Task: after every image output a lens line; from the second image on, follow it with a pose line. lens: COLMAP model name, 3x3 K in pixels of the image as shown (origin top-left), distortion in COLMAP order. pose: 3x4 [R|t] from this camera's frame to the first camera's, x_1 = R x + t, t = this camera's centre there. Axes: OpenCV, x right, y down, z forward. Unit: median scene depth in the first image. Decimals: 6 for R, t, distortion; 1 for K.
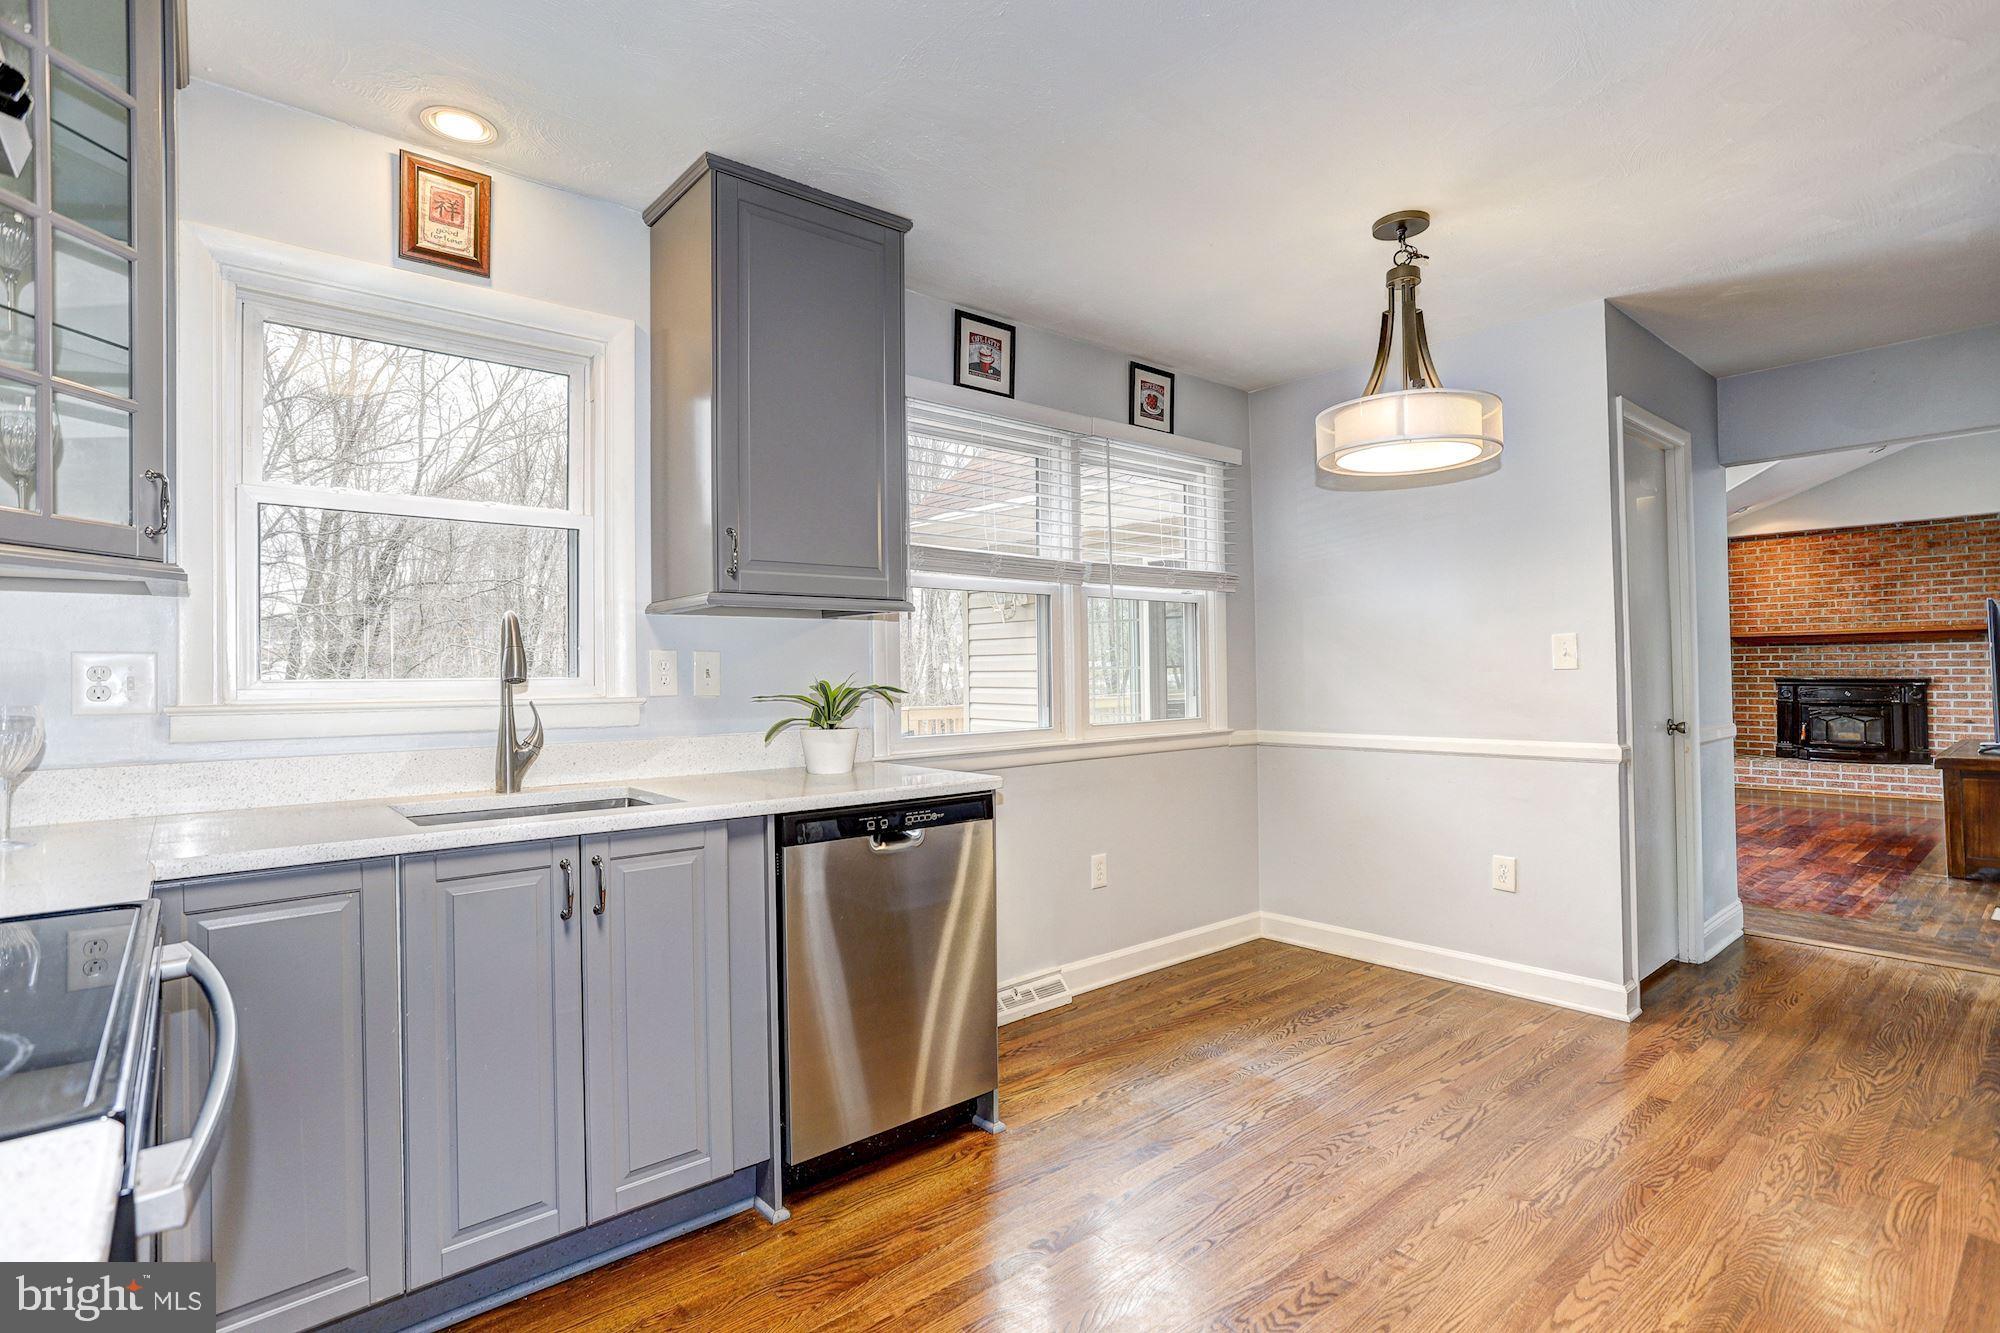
lens RADIAL K [[970.7, 0, 987.4], [0, 970.7, 663.8], [0, 0, 1]] dist [-0.054065, 0.031472]
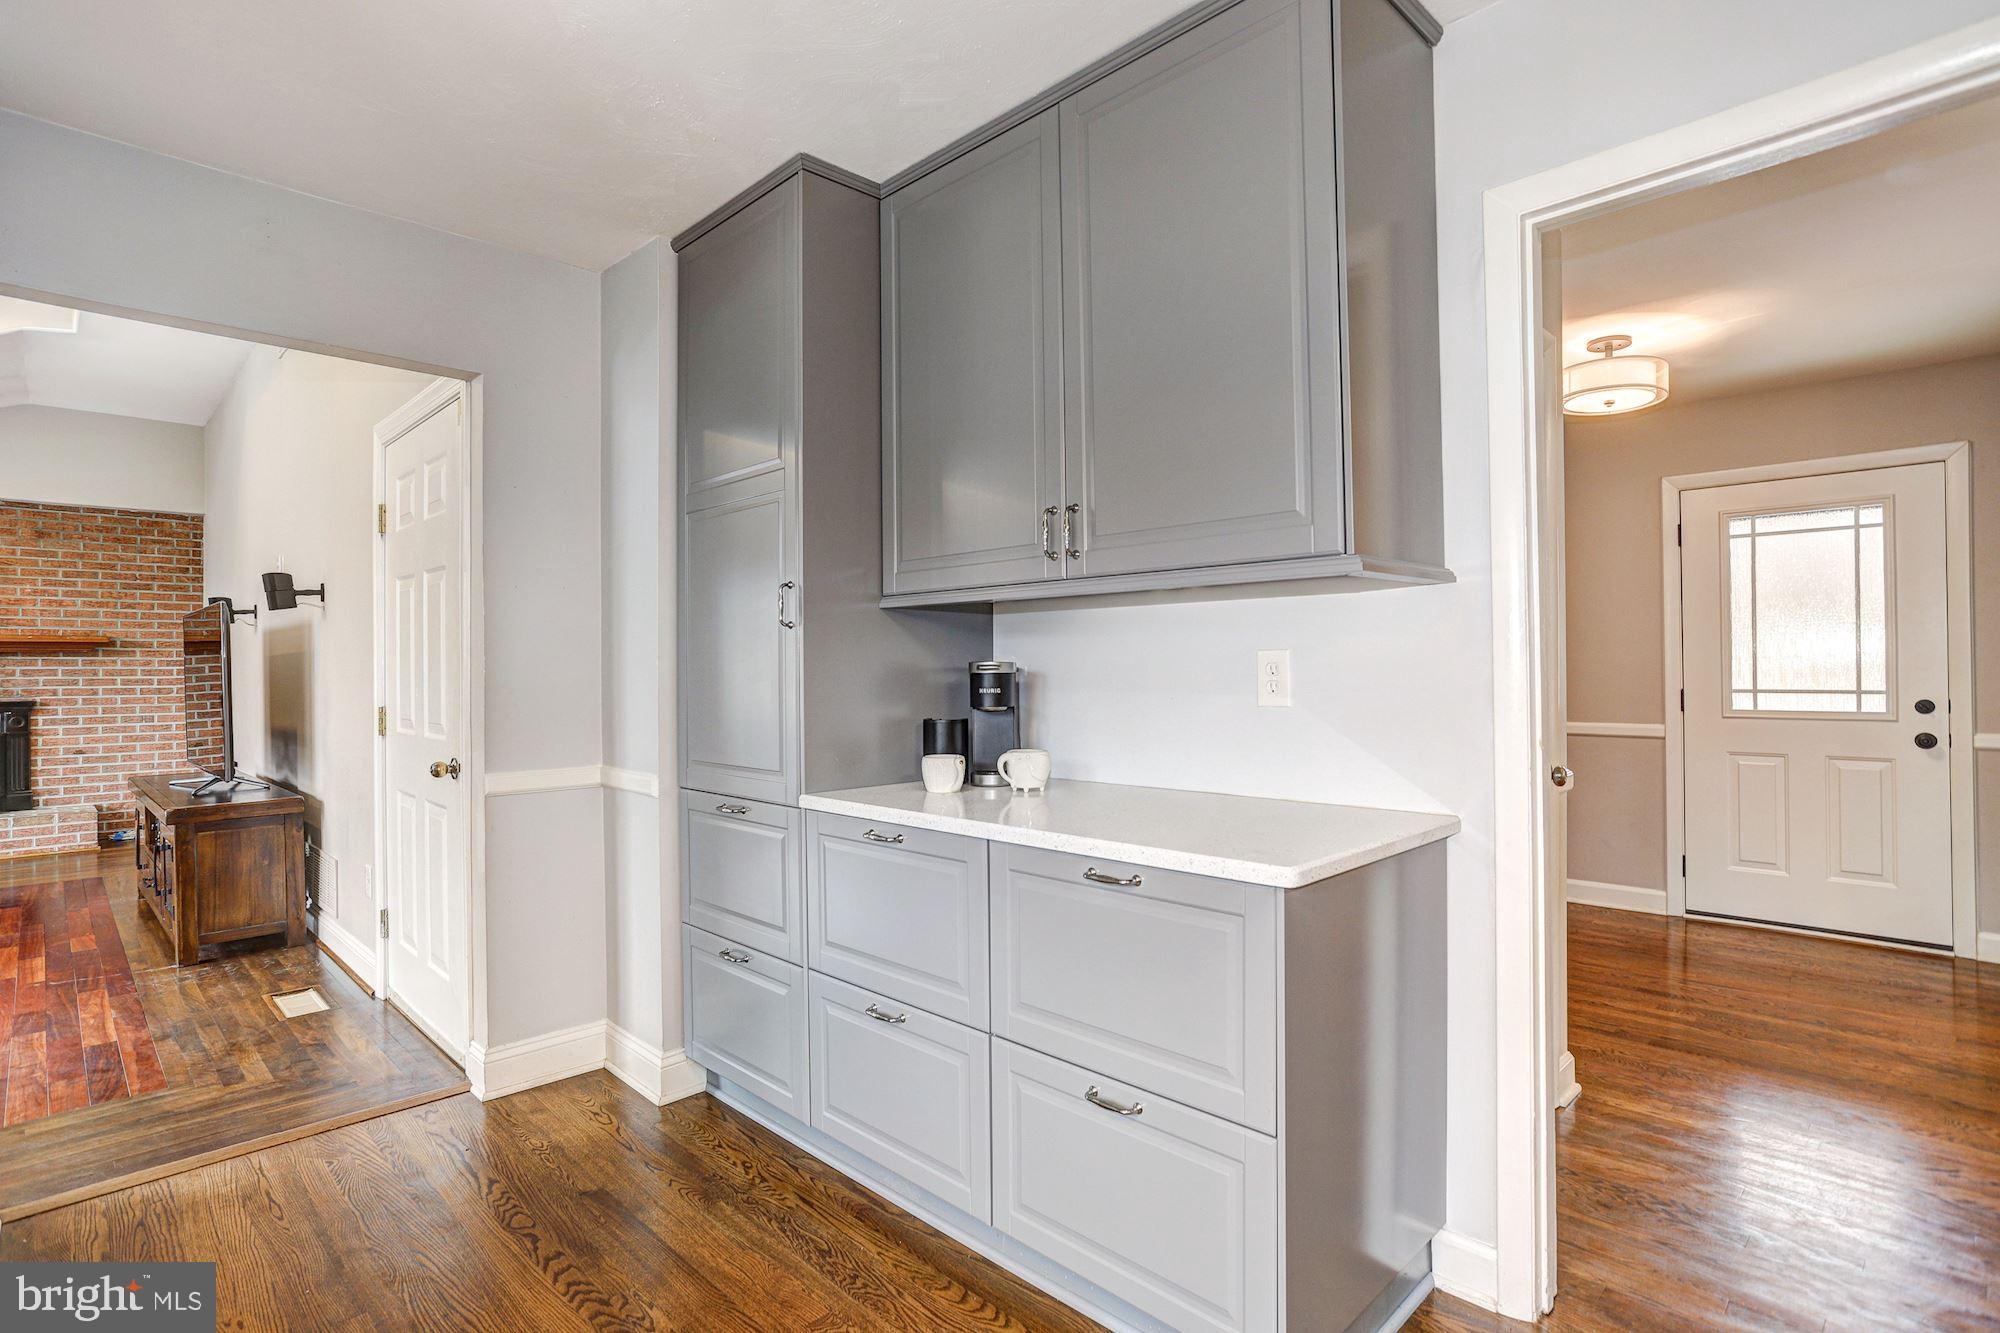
lens RADIAL K [[977.2, 0, 987.6], [0, 977.2, 663.0], [0, 0, 1]] dist [-0.051258, 0.025115]
pose [[-0.083227, 0.020588, 0.996318, 0.128845], [-0.001029, 0.999784, -0.020746, -0.000767], [-0.996530, -0.002752, -0.083188, 0.270127]]
